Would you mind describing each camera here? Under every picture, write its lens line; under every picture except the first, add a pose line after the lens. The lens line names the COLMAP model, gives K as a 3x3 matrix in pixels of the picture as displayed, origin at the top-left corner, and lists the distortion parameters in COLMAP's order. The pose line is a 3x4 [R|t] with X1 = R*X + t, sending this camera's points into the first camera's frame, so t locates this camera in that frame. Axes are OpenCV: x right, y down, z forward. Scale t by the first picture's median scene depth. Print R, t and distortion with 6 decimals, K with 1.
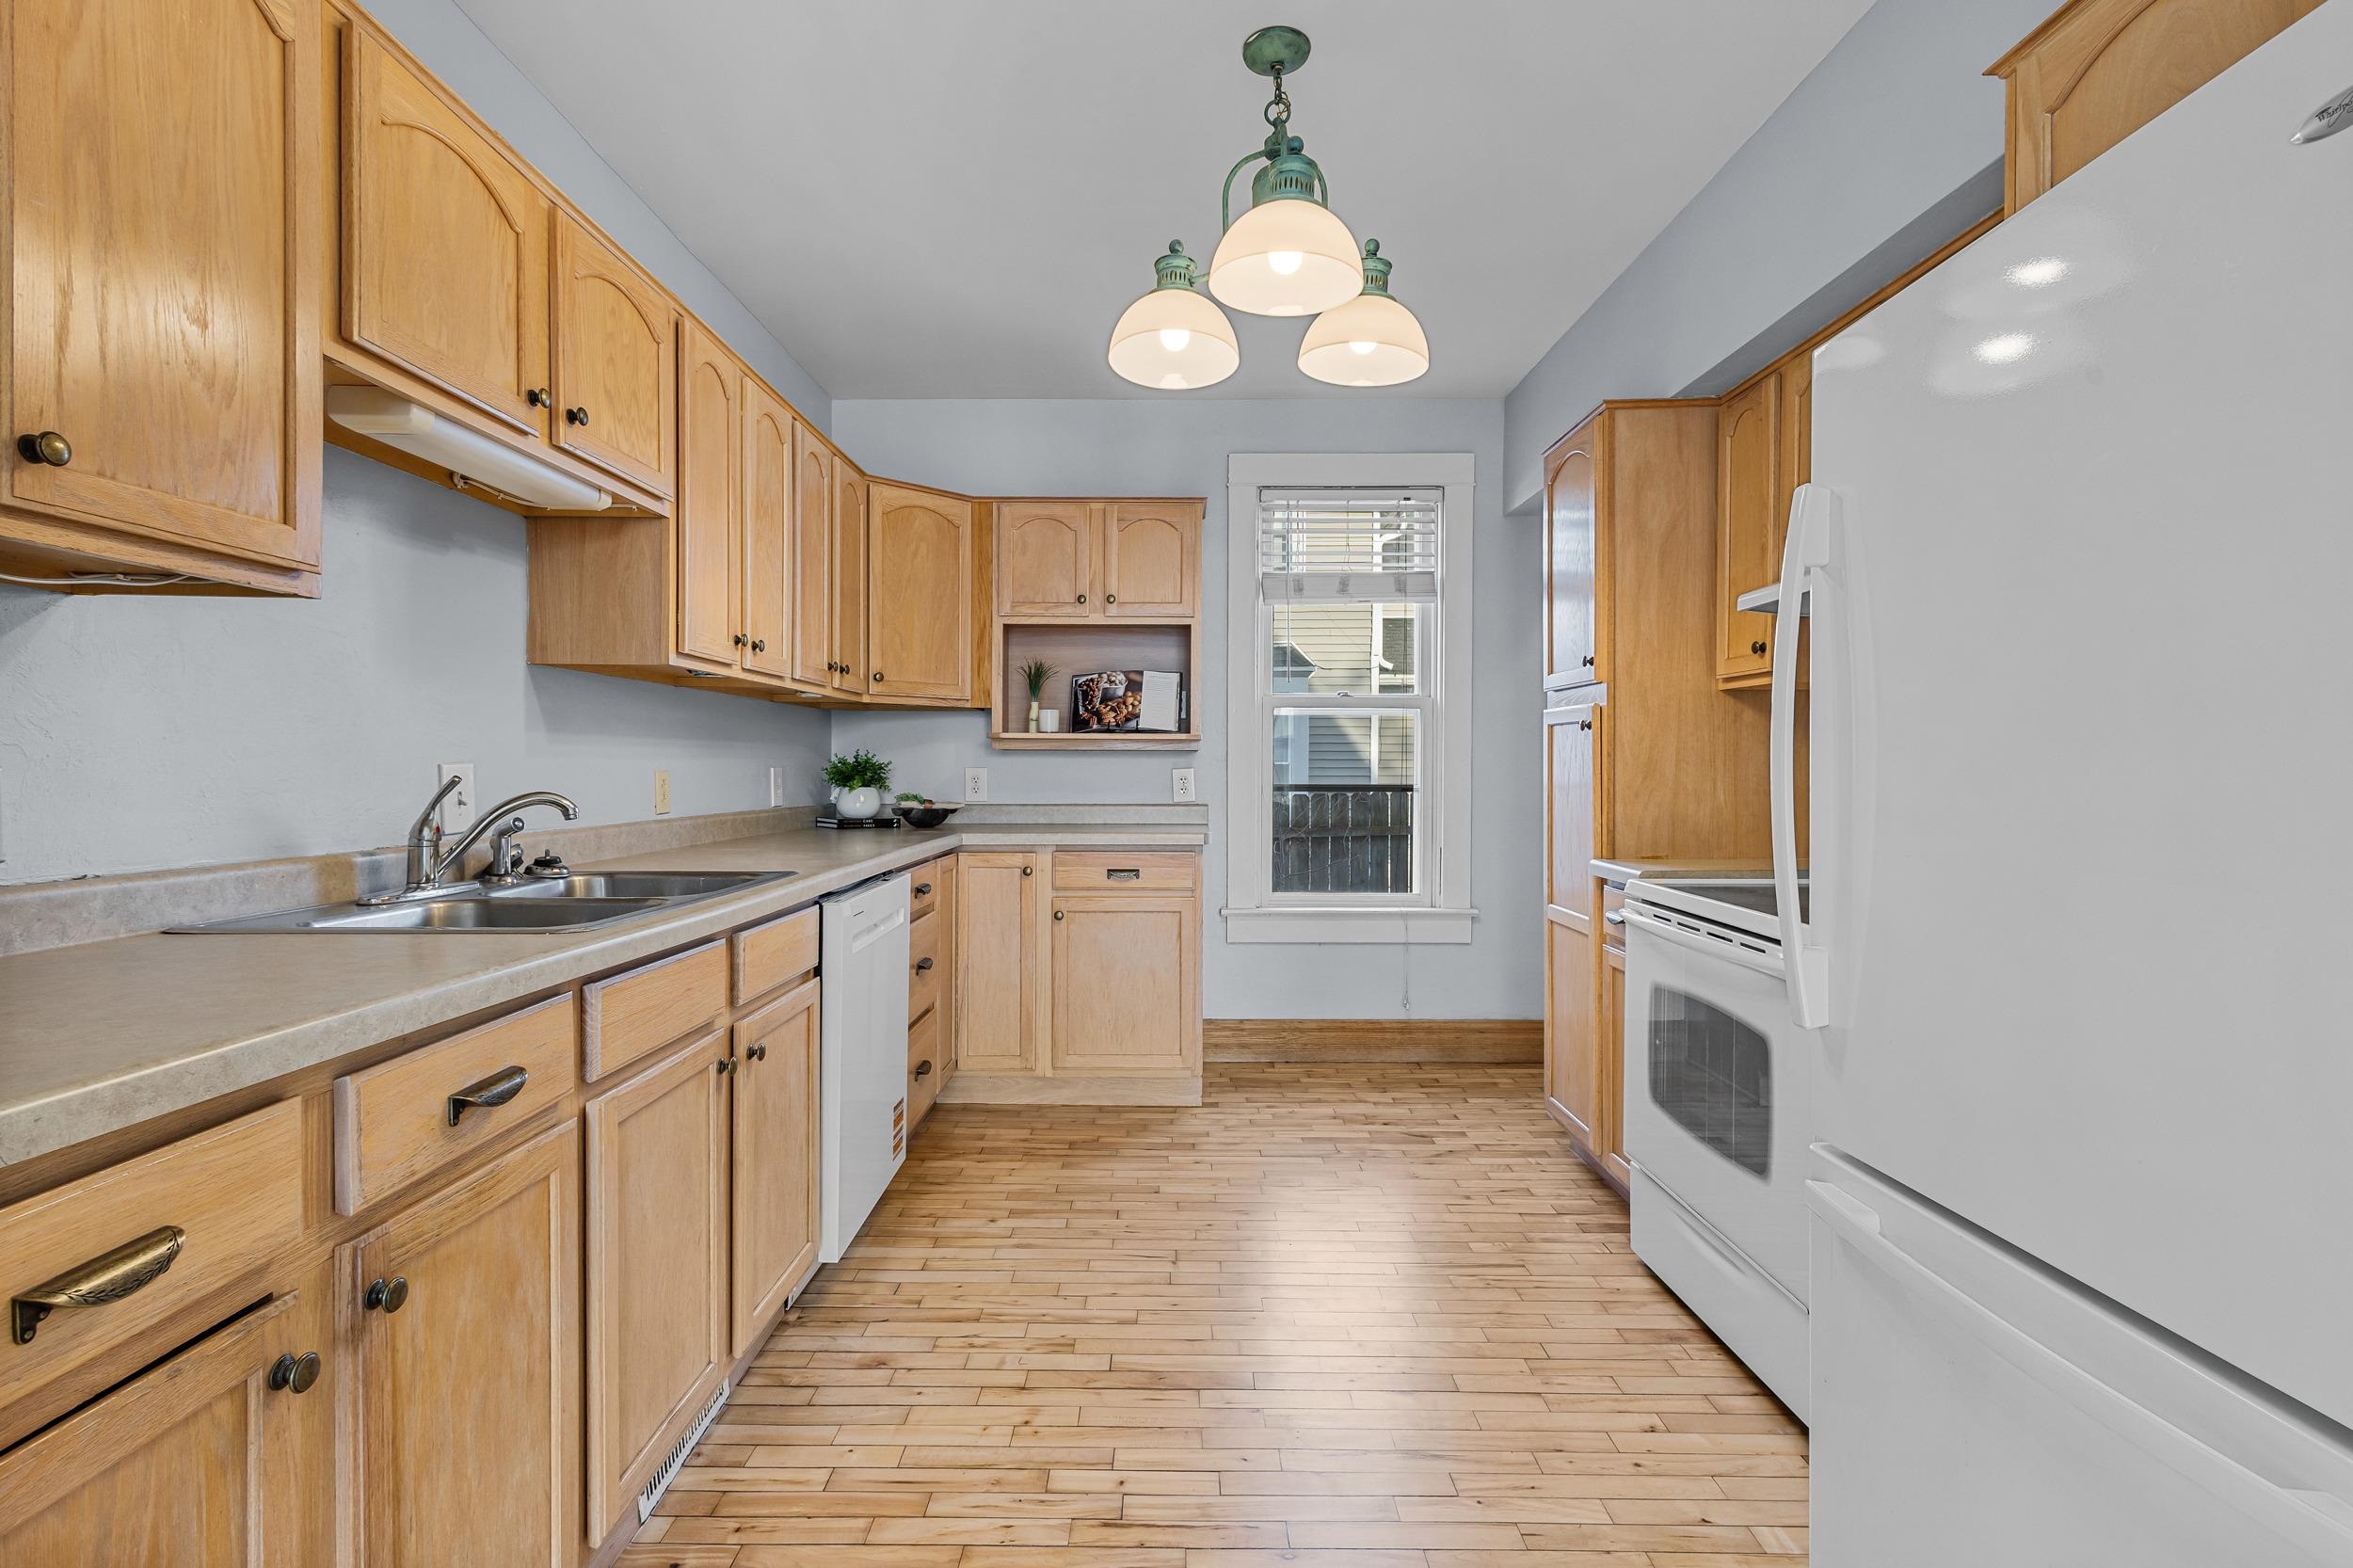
lens RADIAL K [[1090.3, 0, 1173.5], [0, 1090.3, 758.7], [0, 0, 1]] dist [0.008377, -0.001383]
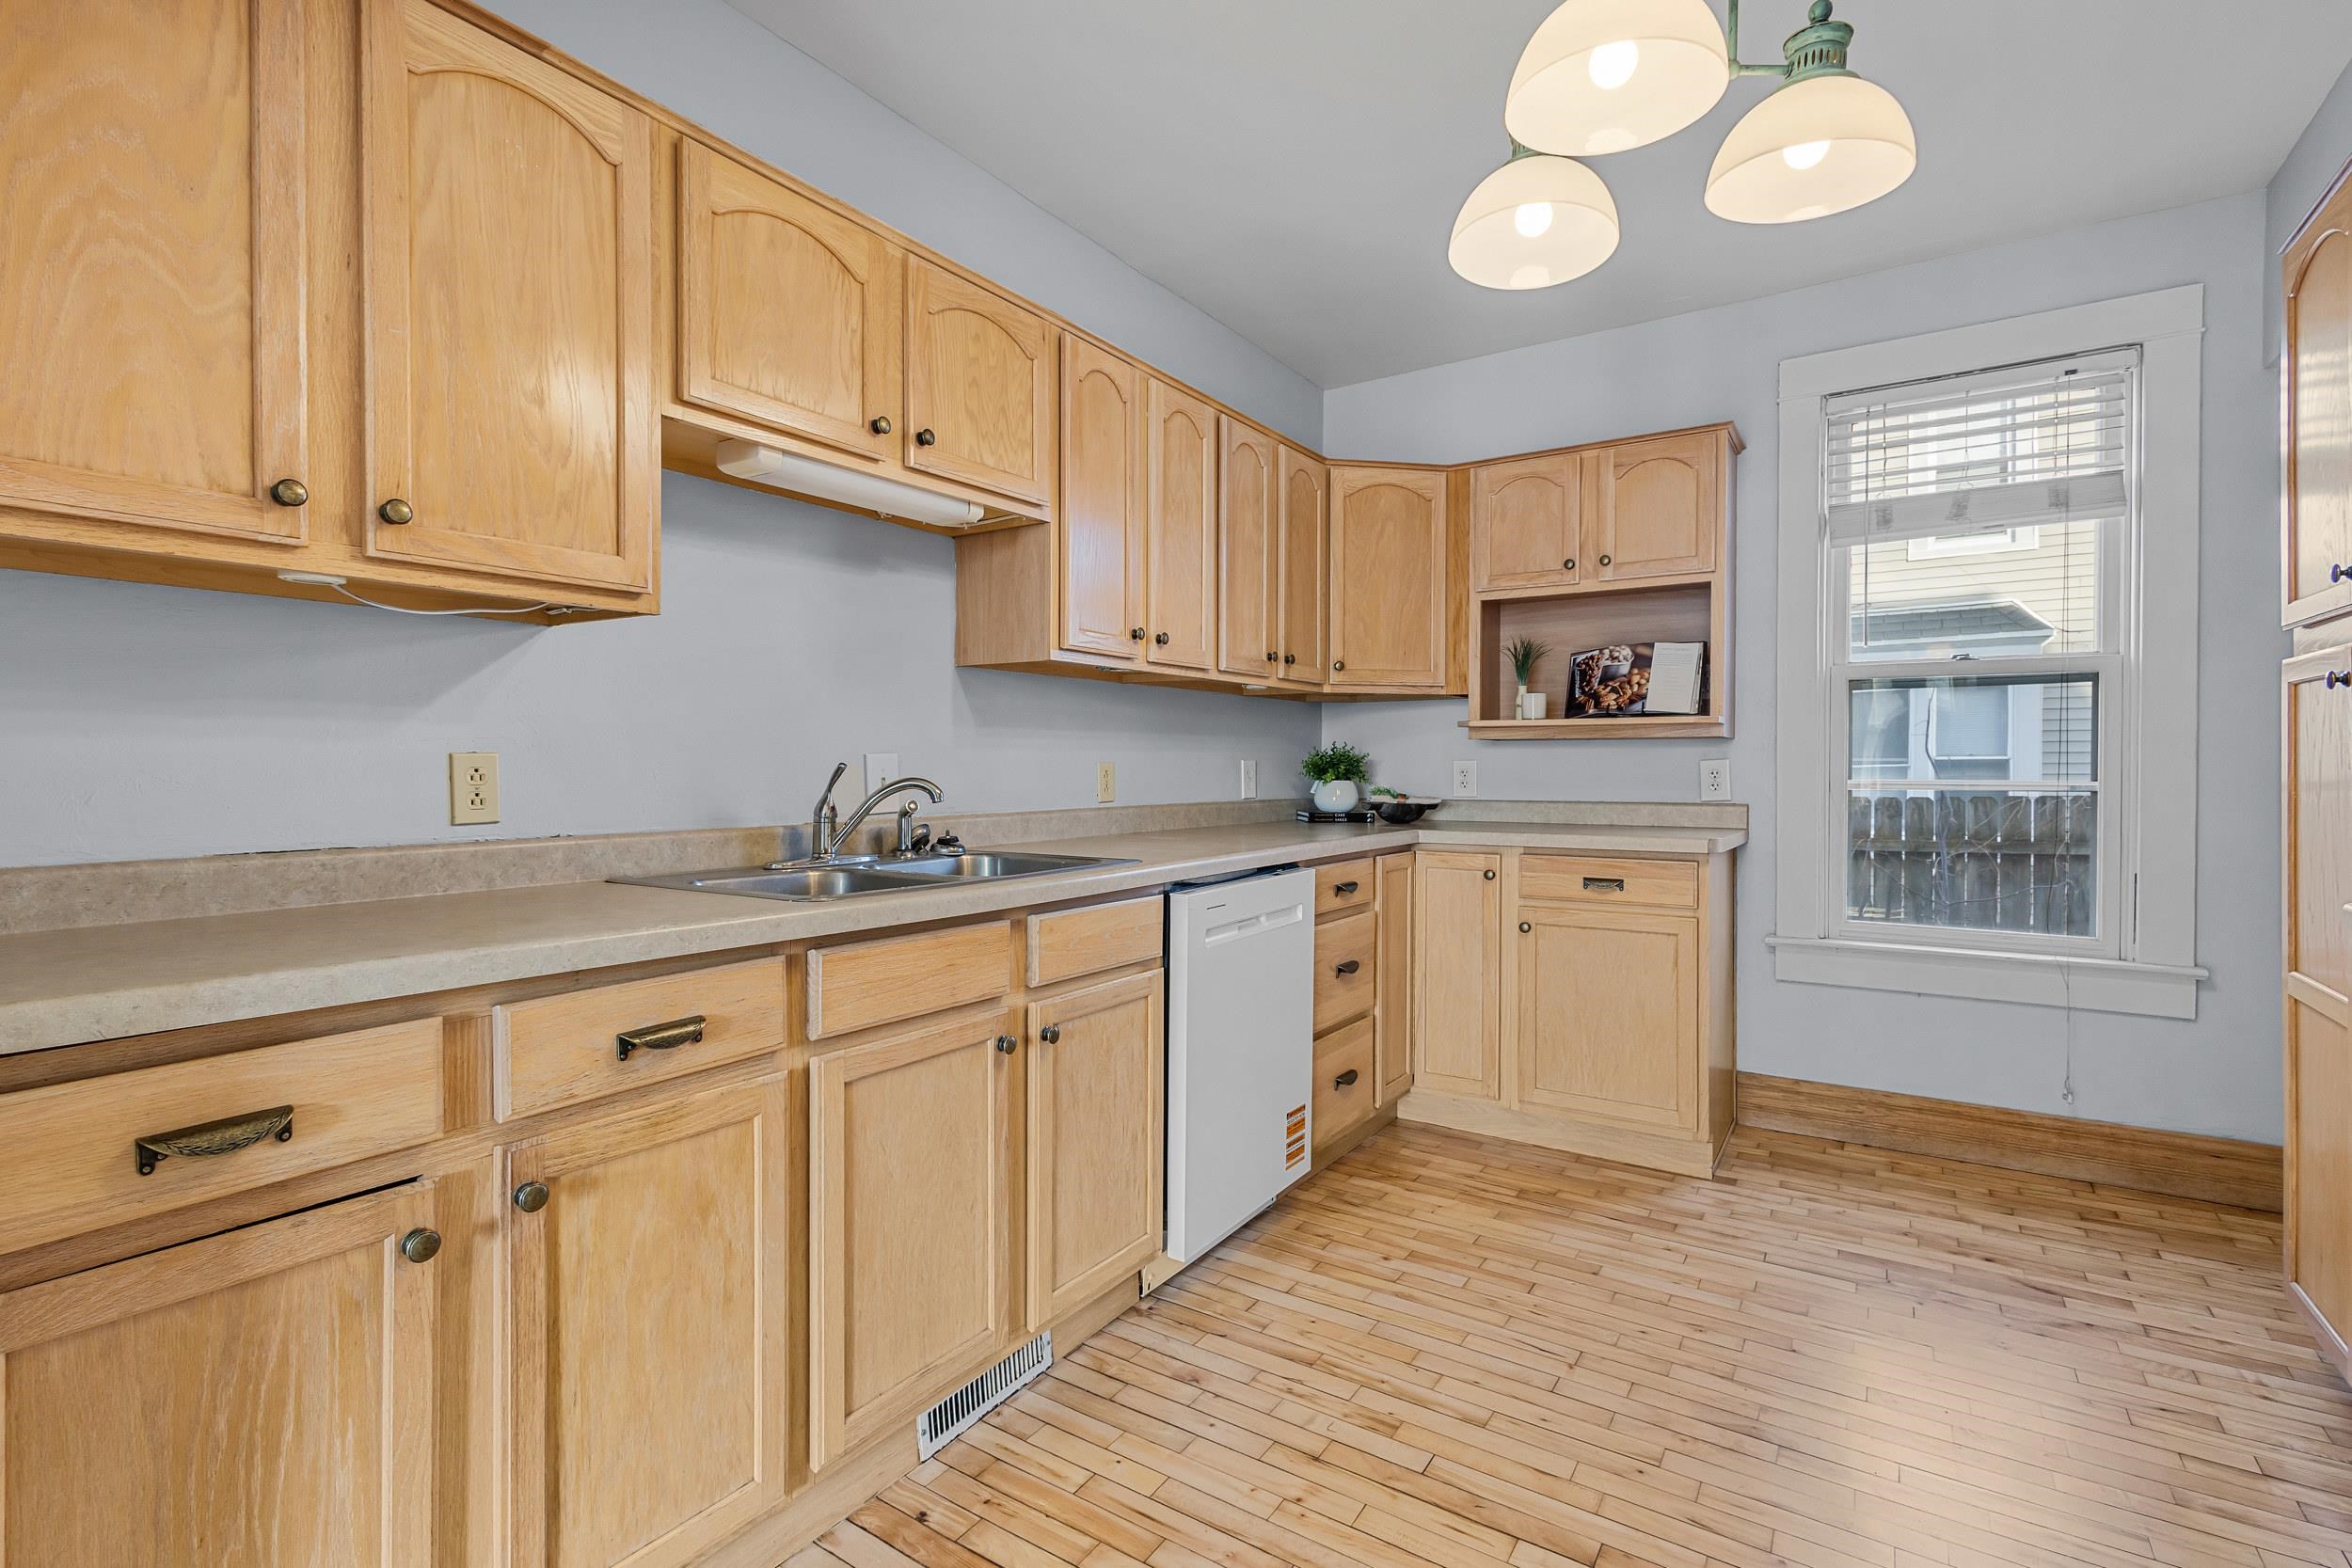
lens RADIAL K [[1089.8, 0, 1173.0], [0, 1089.8, 758.7], [0, 0, 1]] dist [0.008377, -0.001383]
pose [[0.834005, -0.006772, -0.551715, 0.214670], [0.006969, 0.999974, -0.001740, 0.012095], [0.551712, -0.002394, 0.834031, 0.173098]]
